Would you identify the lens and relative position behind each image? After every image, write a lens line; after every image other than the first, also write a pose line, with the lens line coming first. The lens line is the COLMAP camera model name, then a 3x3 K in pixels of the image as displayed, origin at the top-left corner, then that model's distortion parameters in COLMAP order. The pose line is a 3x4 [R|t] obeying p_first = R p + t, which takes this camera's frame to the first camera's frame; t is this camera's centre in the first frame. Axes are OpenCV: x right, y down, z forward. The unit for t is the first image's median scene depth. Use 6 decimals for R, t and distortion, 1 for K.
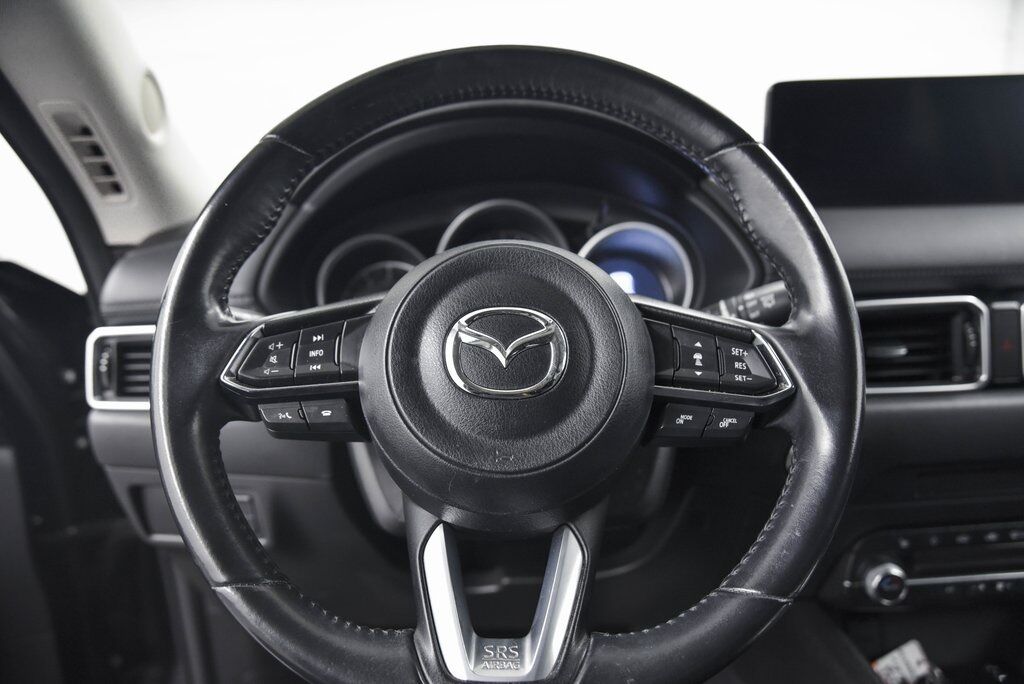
lens RADIAL K [[692.3, 0, 522.7], [0, 692.3, 343.1], [0, 0, 1]] dist [-0.079477, 0.024285]
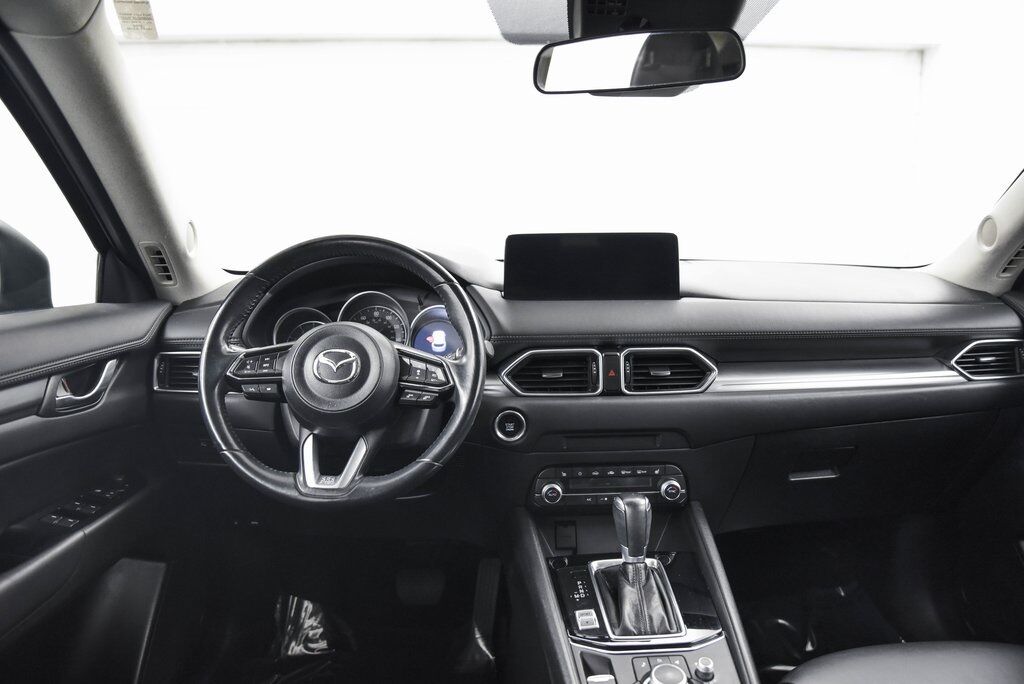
lens RADIAL K [[665.5, 0, 505.1], [0, 665.5, 341.5], [0, 0, 1]] dist [-0.047878, -0.000490]
pose [[0.999453, 0.029986, 0.013981, 0.535988], [-0.029180, 0.998077, -0.054680, 0.035078], [-0.015594, 0.054242, 0.998406, -1.427365]]
